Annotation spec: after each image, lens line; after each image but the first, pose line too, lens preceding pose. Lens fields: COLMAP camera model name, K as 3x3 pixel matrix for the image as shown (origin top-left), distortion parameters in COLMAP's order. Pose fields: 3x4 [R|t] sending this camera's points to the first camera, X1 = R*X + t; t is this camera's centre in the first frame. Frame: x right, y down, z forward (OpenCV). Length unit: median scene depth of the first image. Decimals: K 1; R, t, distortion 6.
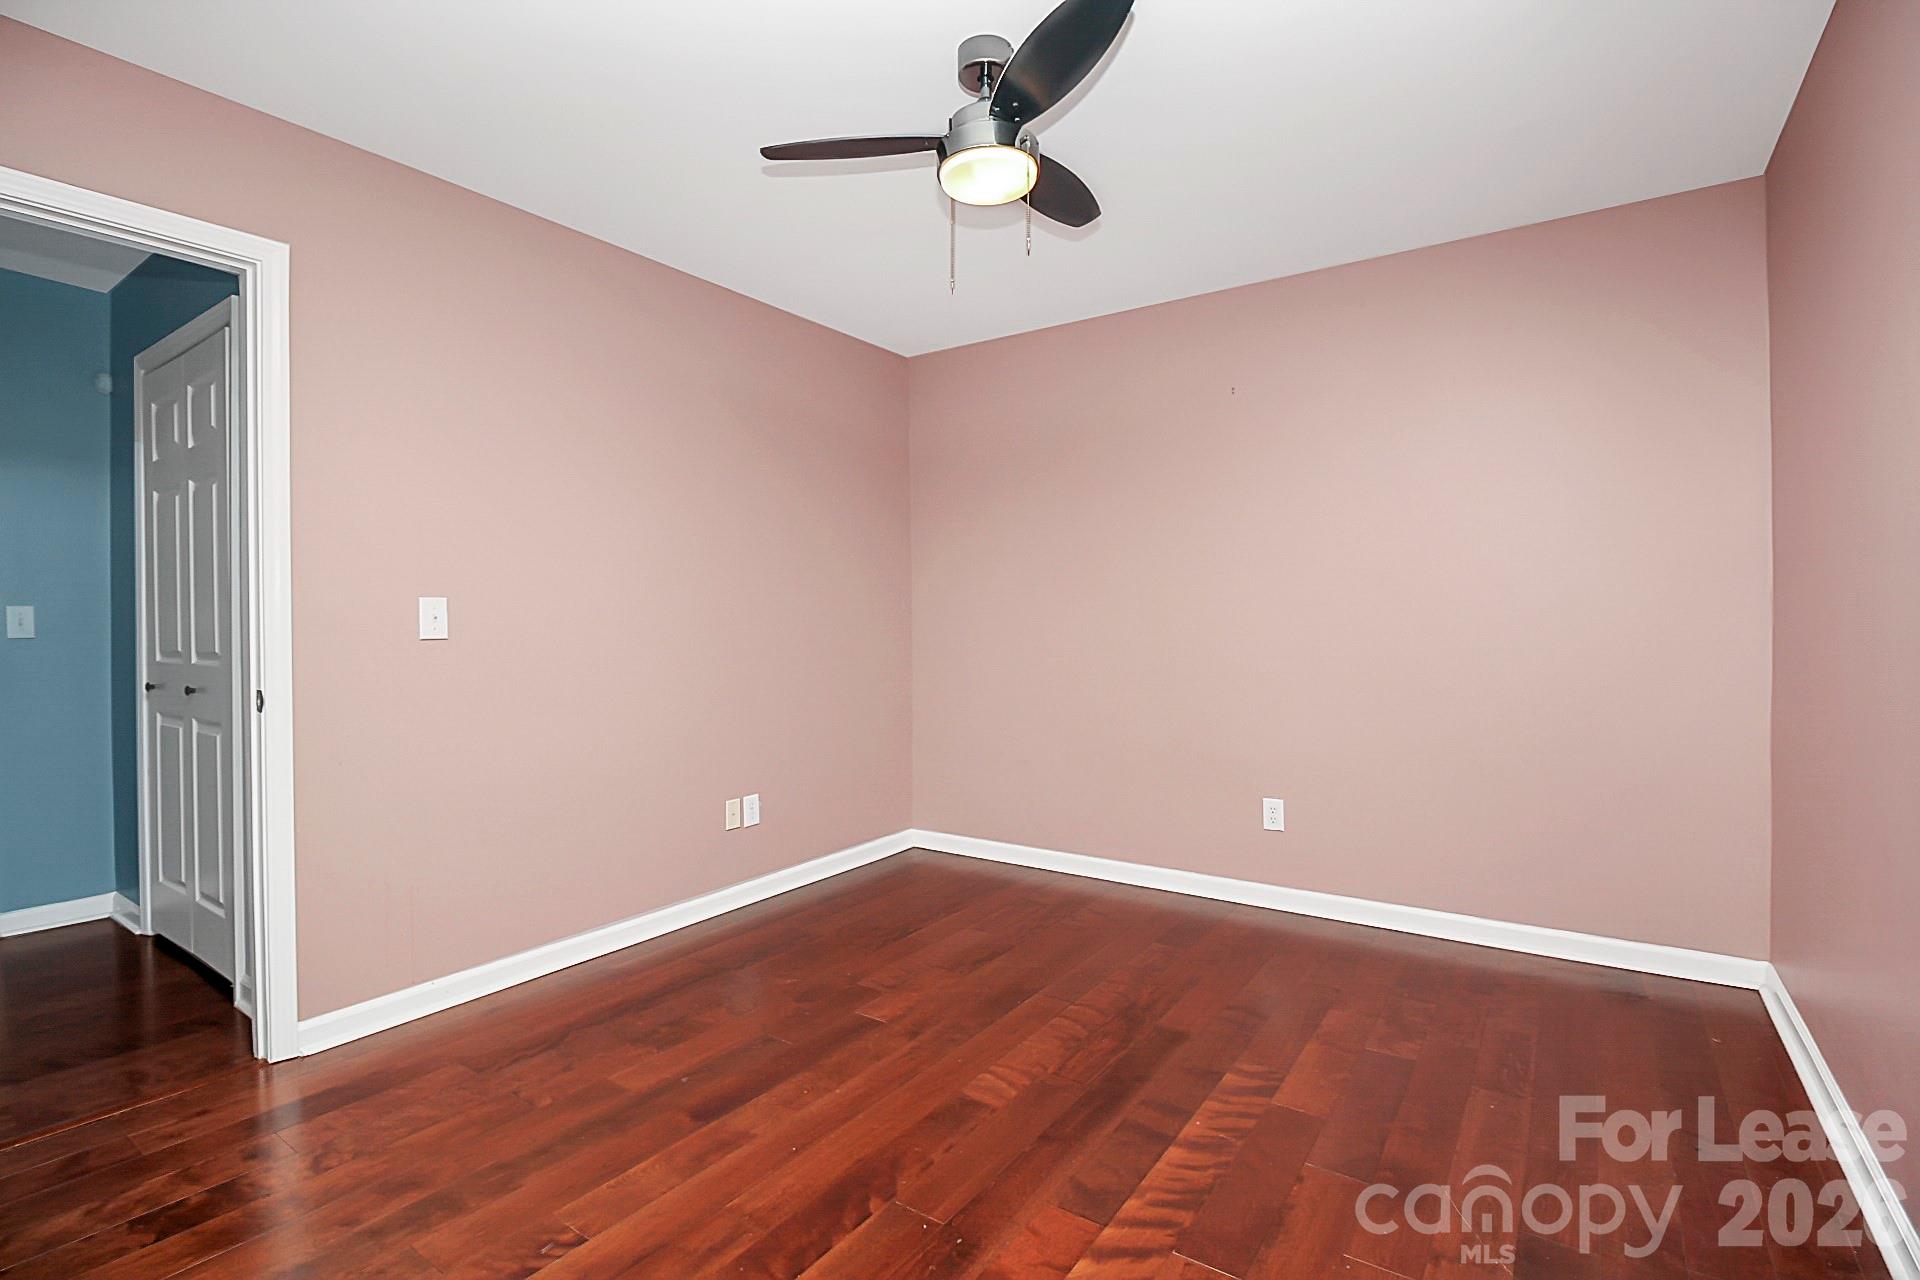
lens RADIAL K [[897.3, 0, 964.7], [0, 897.3, 626.6], [0, 0, 1]] dist [-0.000408, -0.000085]
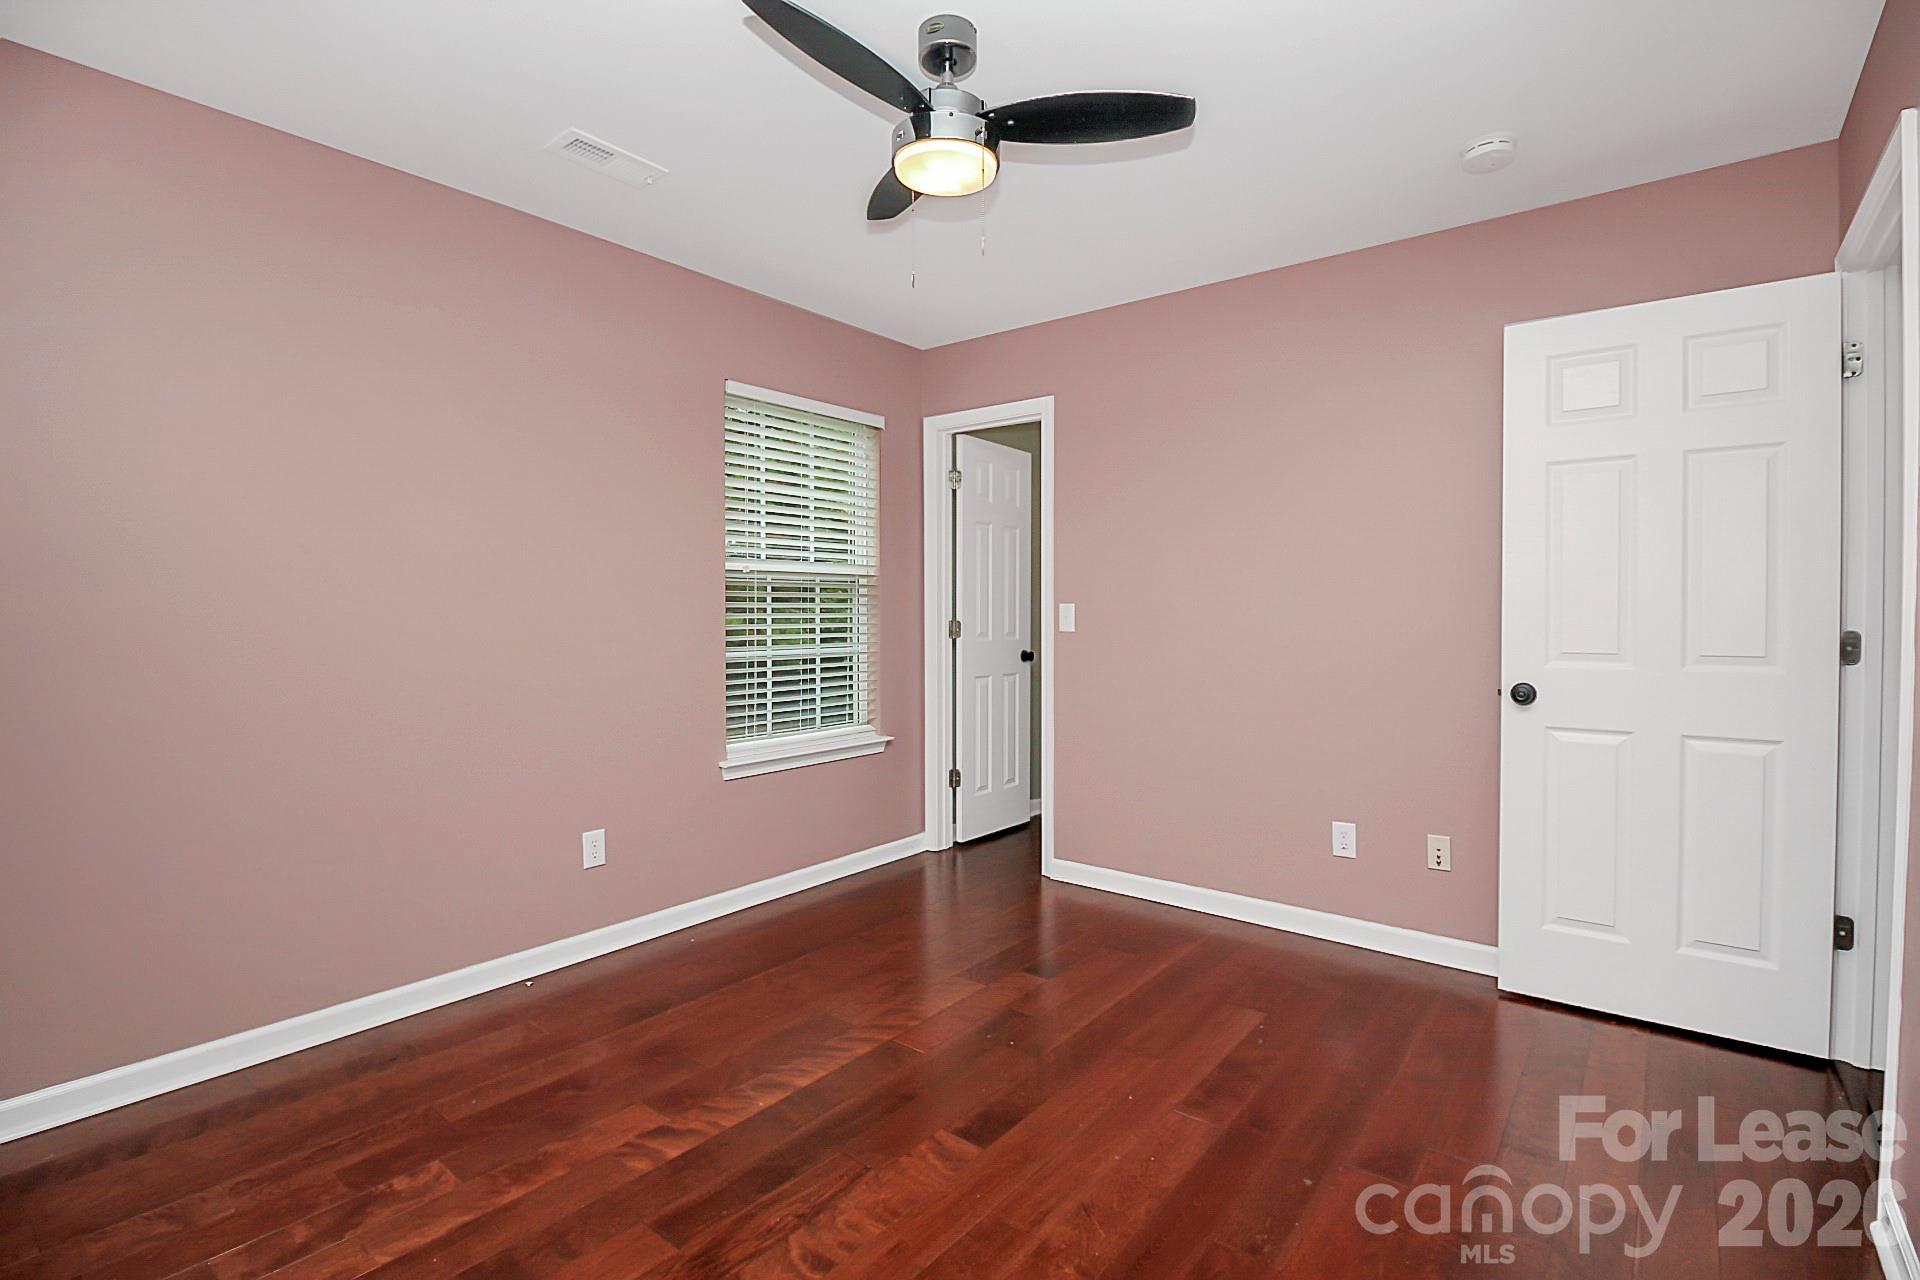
lens RADIAL K [[897.3, 0, 964.7], [0, 897.3, 626.6], [0, 0, 1]] dist [-0.000408, -0.000085]
pose [[-0.997907, 0.008756, 0.064072, -0.051677], [0.010196, 0.999702, 0.022171, -0.034162], [-0.063858, 0.022778, -0.997699, 1.880220]]
